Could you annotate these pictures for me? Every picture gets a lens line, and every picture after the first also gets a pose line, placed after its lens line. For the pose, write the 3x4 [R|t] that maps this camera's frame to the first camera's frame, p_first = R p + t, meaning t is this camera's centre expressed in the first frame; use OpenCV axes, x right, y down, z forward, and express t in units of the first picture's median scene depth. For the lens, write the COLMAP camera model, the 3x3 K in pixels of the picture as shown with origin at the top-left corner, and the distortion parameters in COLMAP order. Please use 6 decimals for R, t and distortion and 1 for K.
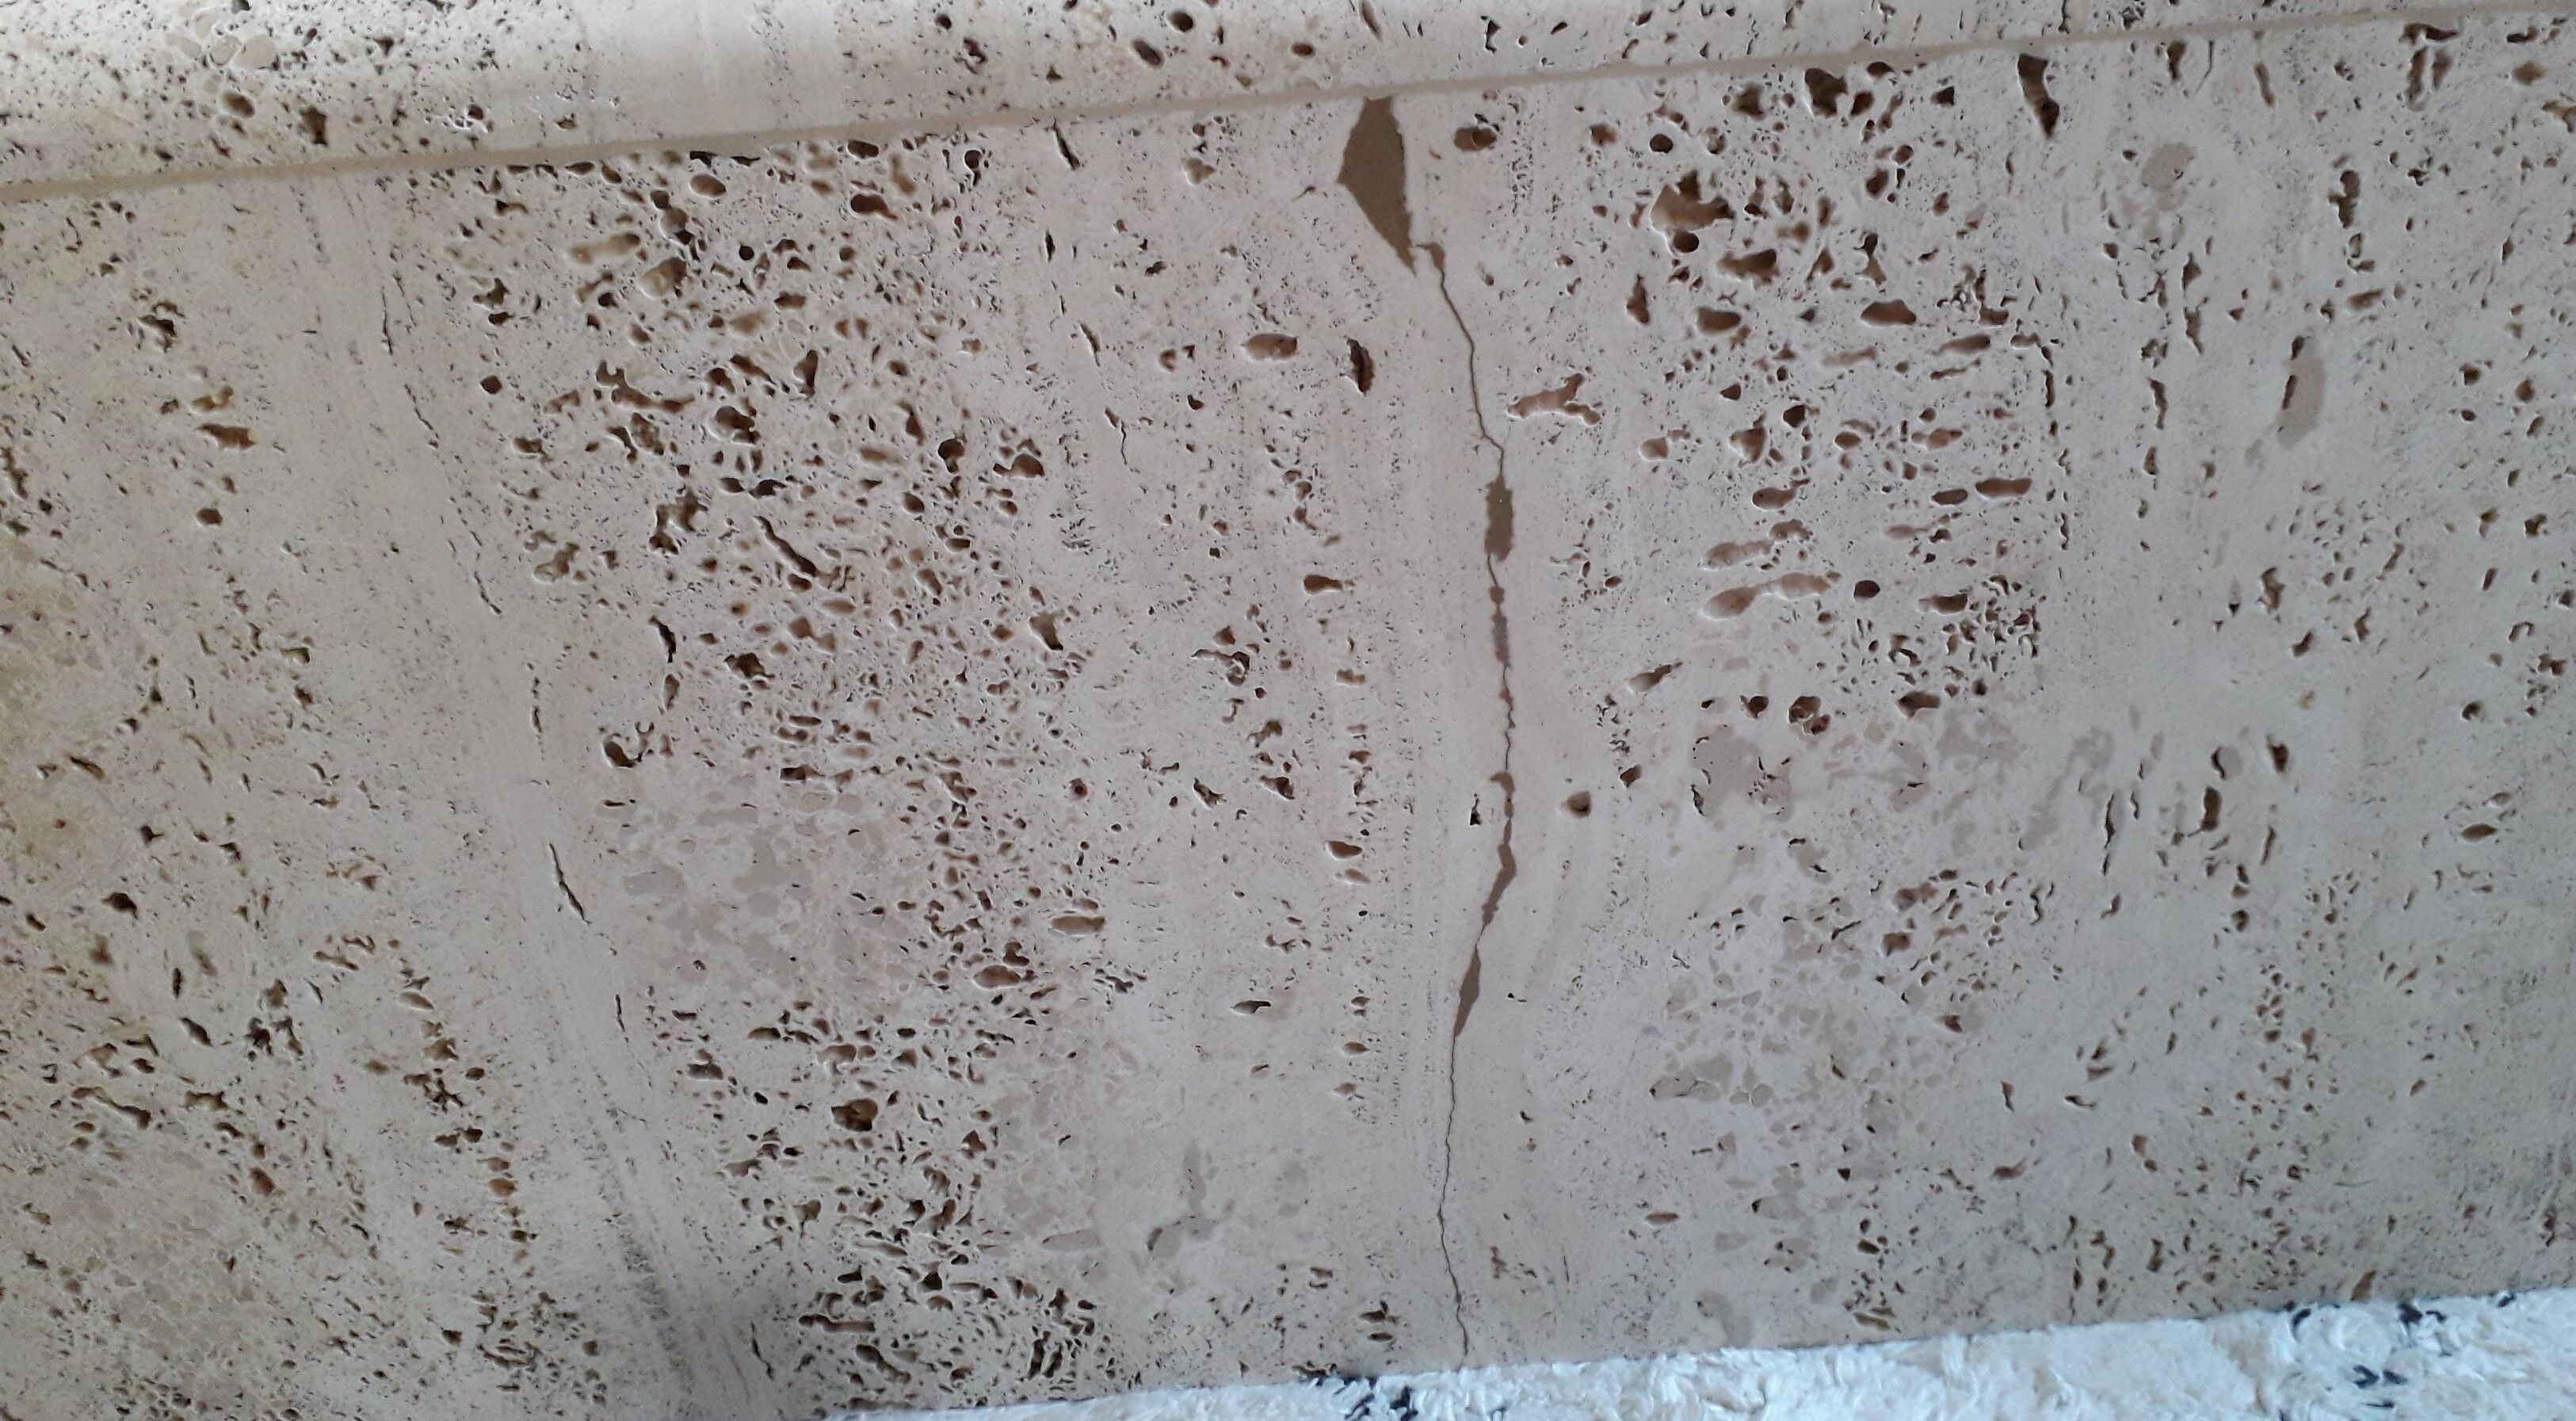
lens RADIAL K [[2065.3, 0, 1338.5], [0, 2065.3, 718.2], [0, 0, 1]] dist [0.104271, -0.205909]
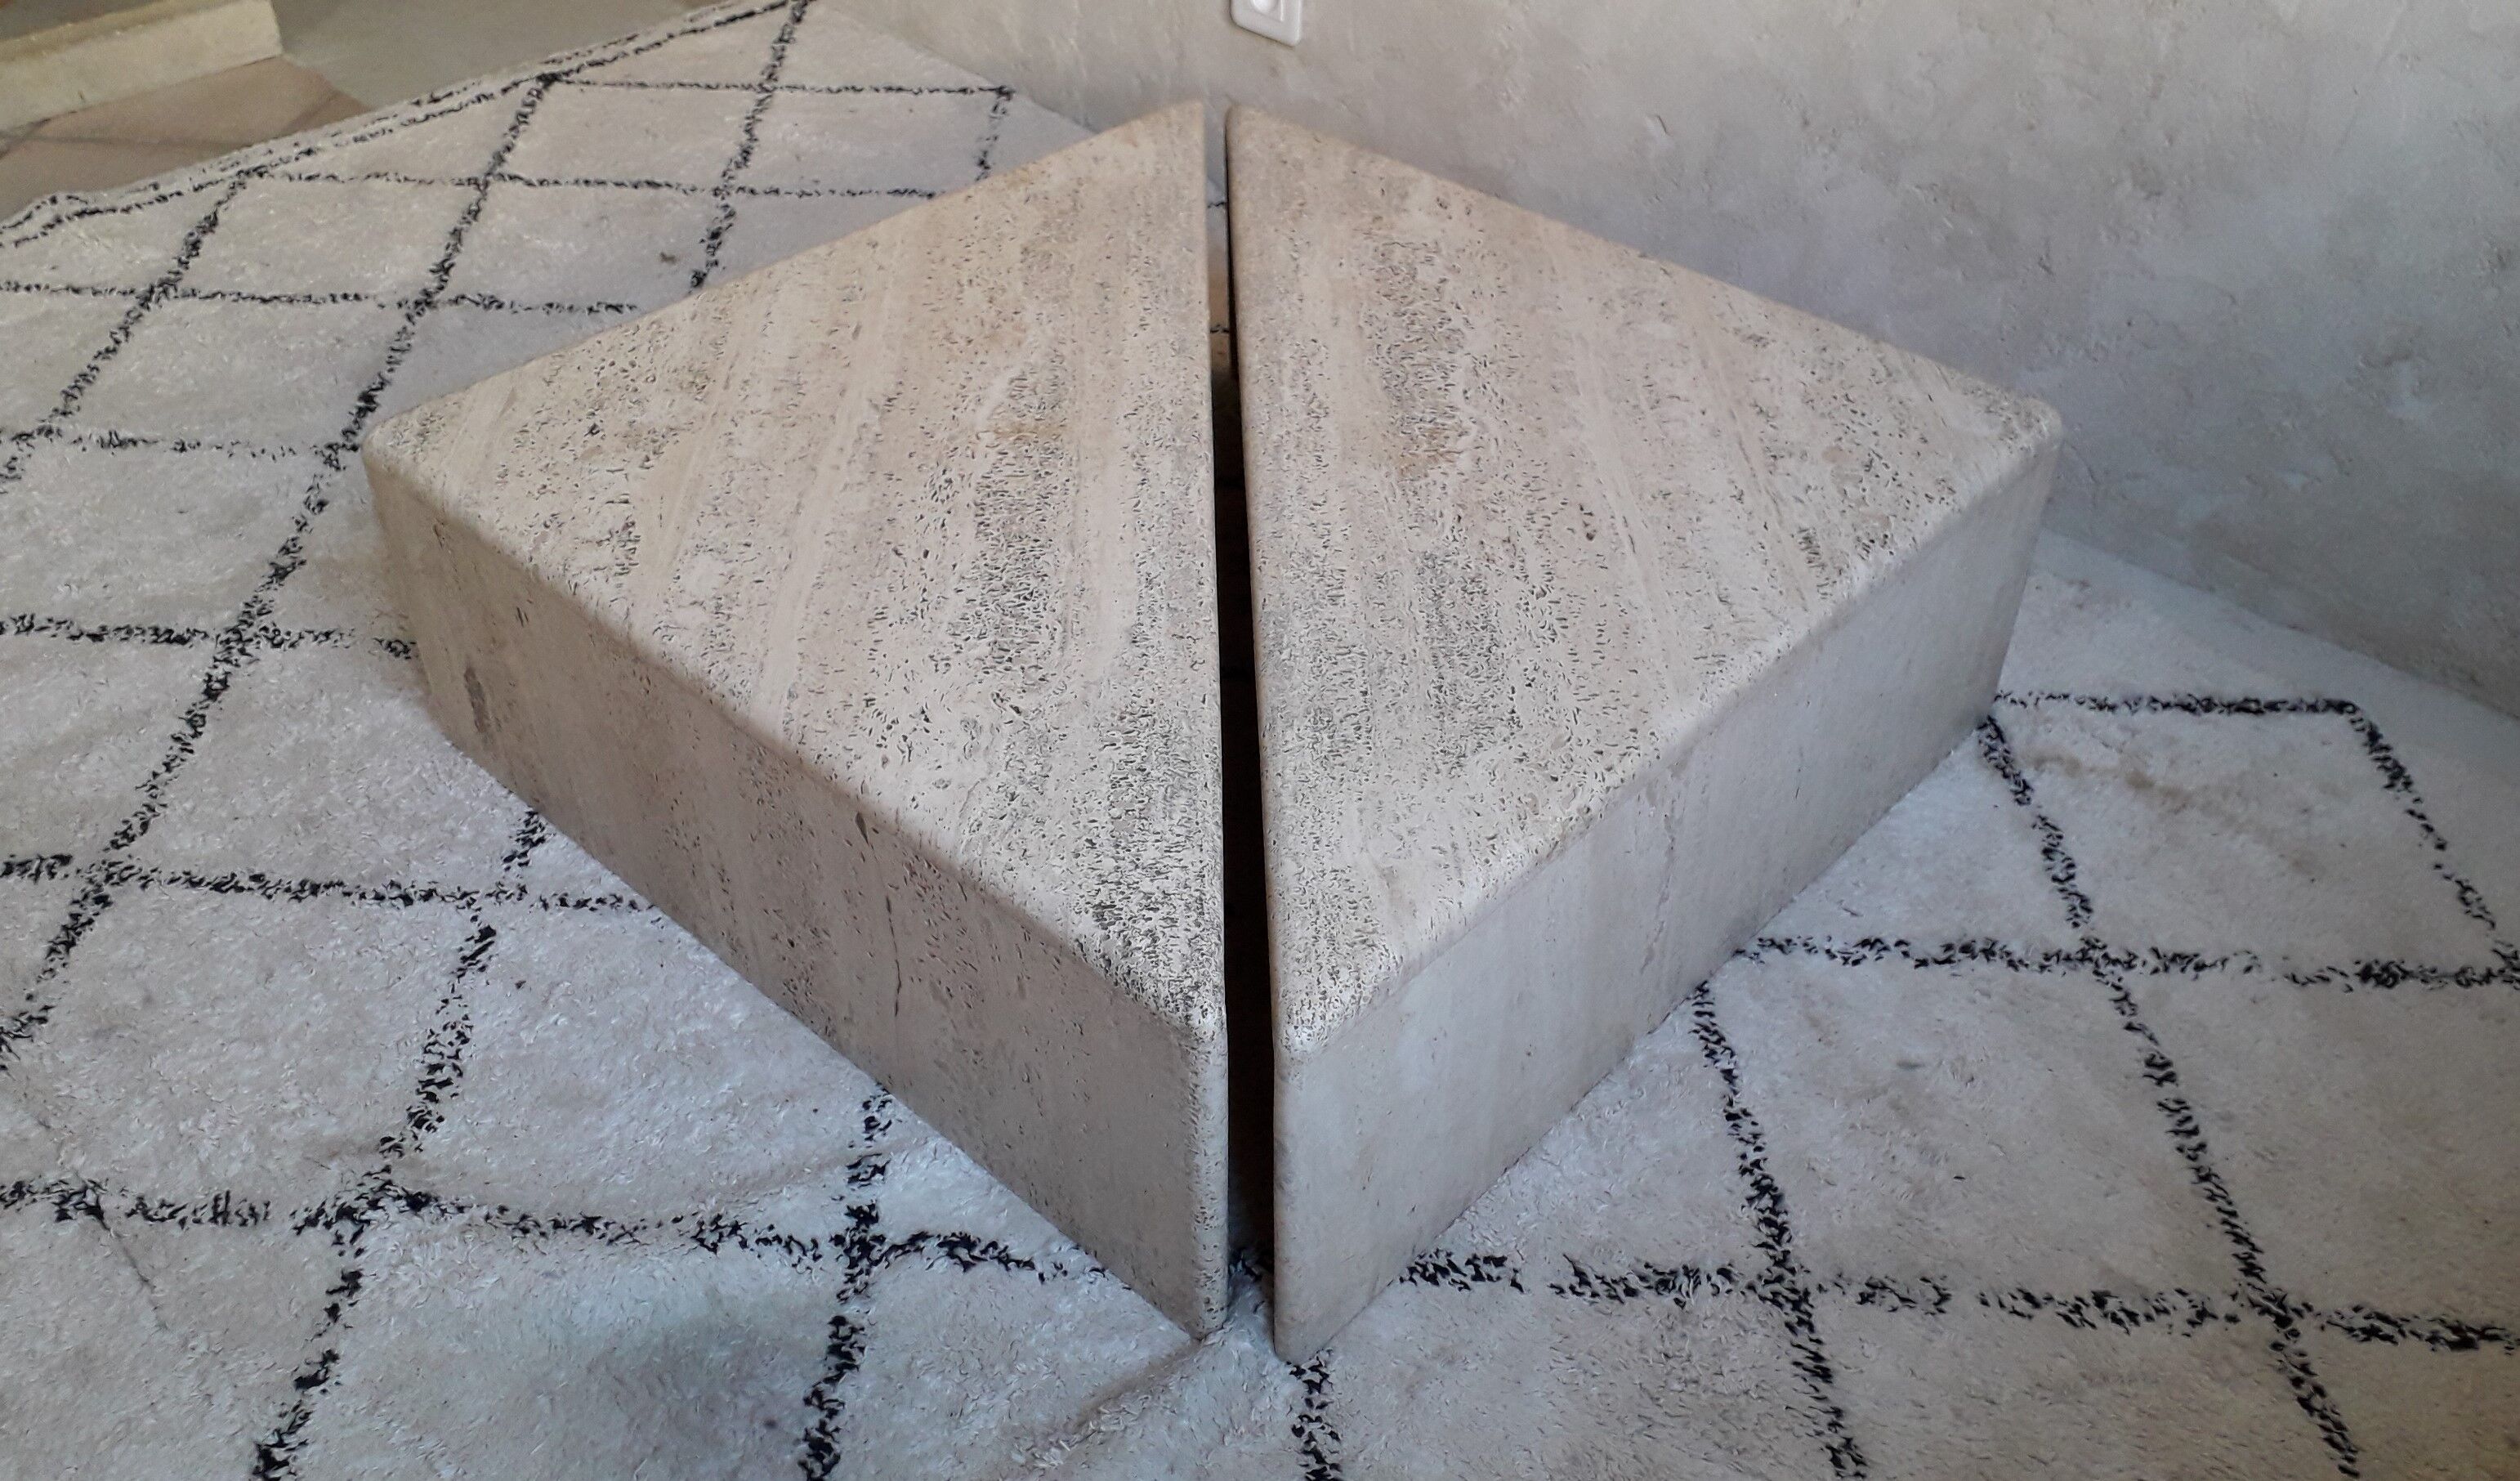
lens RADIAL K [[2106.2, 0, 1353.2], [0, 2106.2, 740.5], [0, 0, 1]] dist [0.161331, -0.345187]
pose [[0.716580, 0.498240, -0.488130, 2.261534], [-0.433405, 0.866381, 0.248081, -1.567771], [0.546510, 0.033788, 0.836771, -1.709772]]
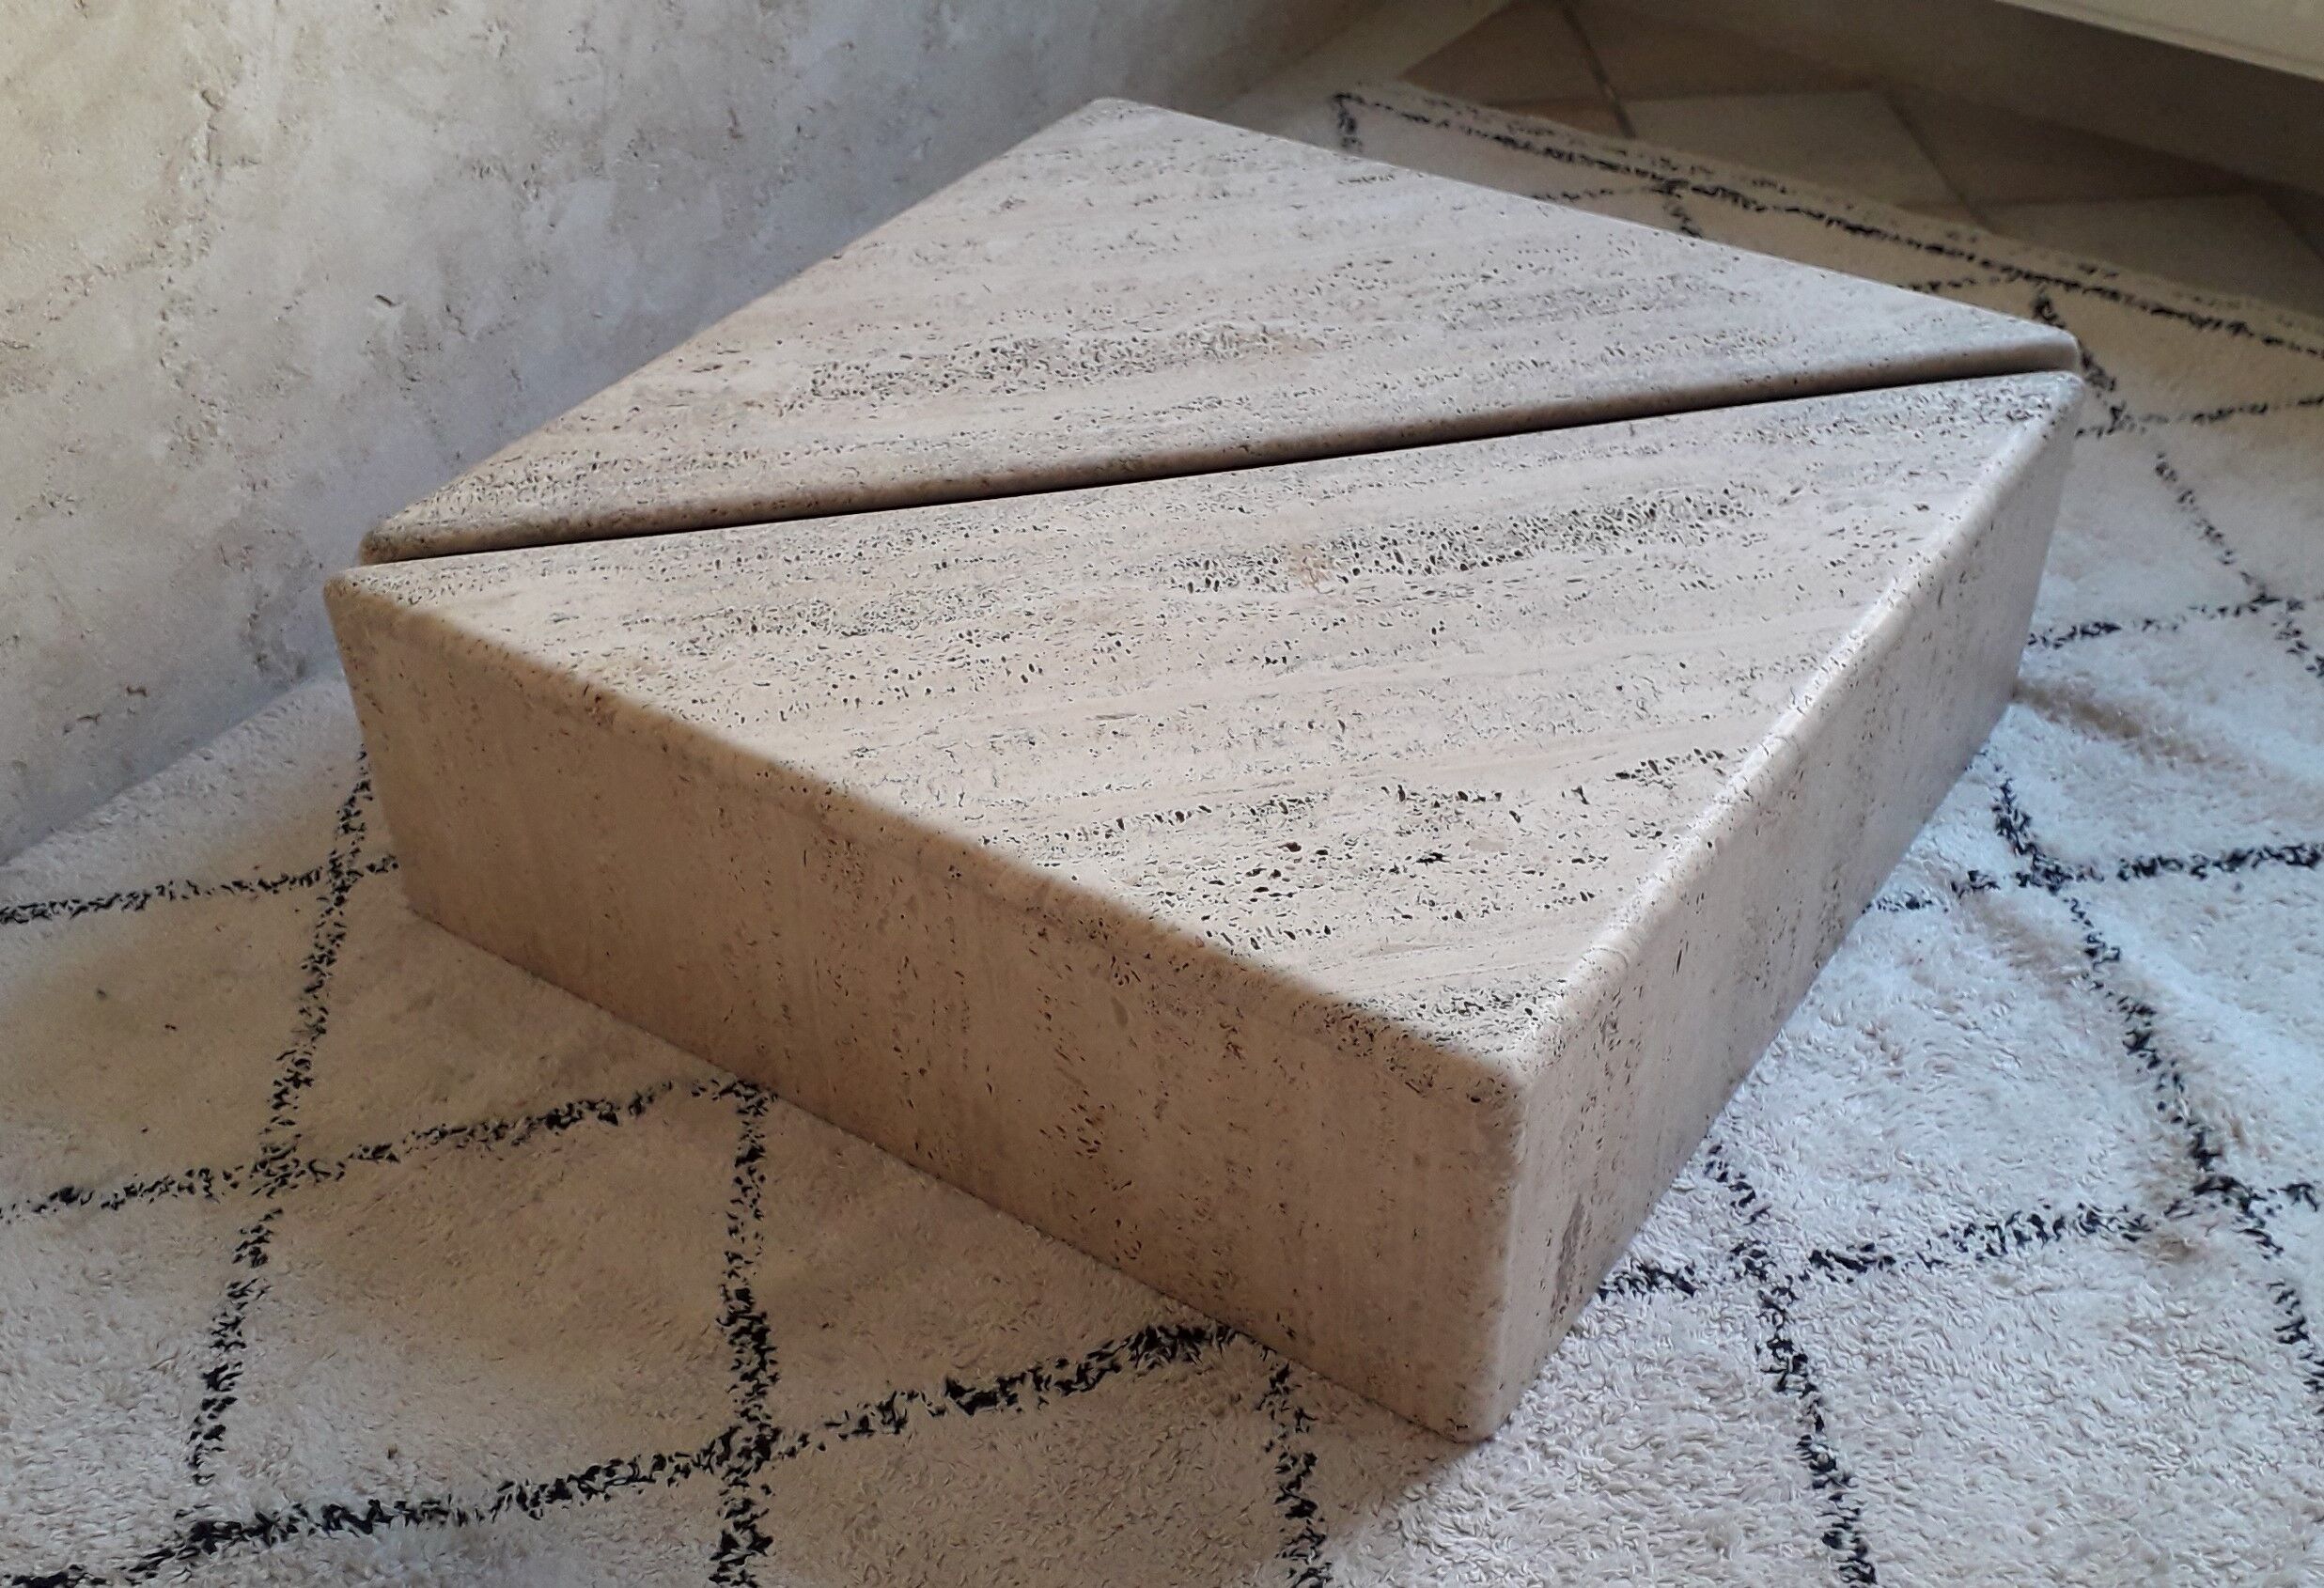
lens RADIAL K [[2363.2, 0, 1129.6], [0, 2363.2, 832.5], [0, 0, 1]] dist [0.205284, -0.512391]
pose [[0.608681, -0.462406, 0.644739, -3.816020], [0.422770, 0.876665, 0.229617, -1.435677], [-0.671396, 0.132813, 0.729101, -1.287183]]
